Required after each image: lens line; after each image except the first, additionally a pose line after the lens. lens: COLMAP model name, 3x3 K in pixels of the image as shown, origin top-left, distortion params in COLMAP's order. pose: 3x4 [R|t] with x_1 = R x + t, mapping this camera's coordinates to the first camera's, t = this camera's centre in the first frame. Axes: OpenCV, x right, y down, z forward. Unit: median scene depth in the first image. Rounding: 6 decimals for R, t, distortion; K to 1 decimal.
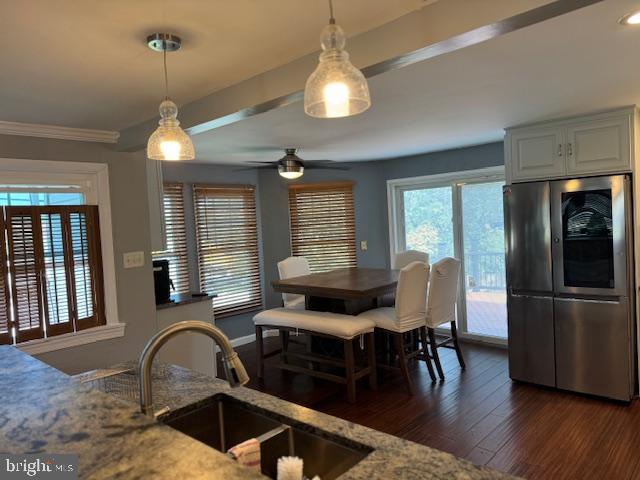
lens RADIAL K [[446.8, 0, 320.0], [0, 446.8, 240.0], [0, 0, 1]] dist [0.101166, -0.147650]
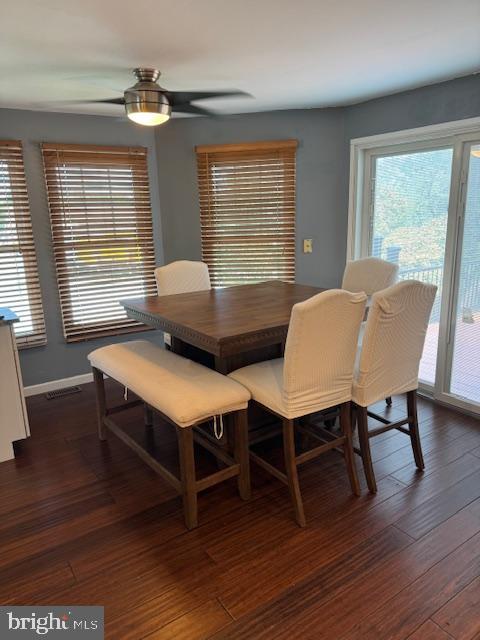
lens RADIAL K [[446.8, 0, 240.0], [0, 446.8, 320.0], [0, 0, 1]] dist [0.101166, -0.147650]
pose [[0.974849, 0.076716, -0.209244, 0.169344], [-0.033558, 0.978710, 0.202484, -0.013332], [0.220323, -0.190369, 0.956670, 0.368159]]
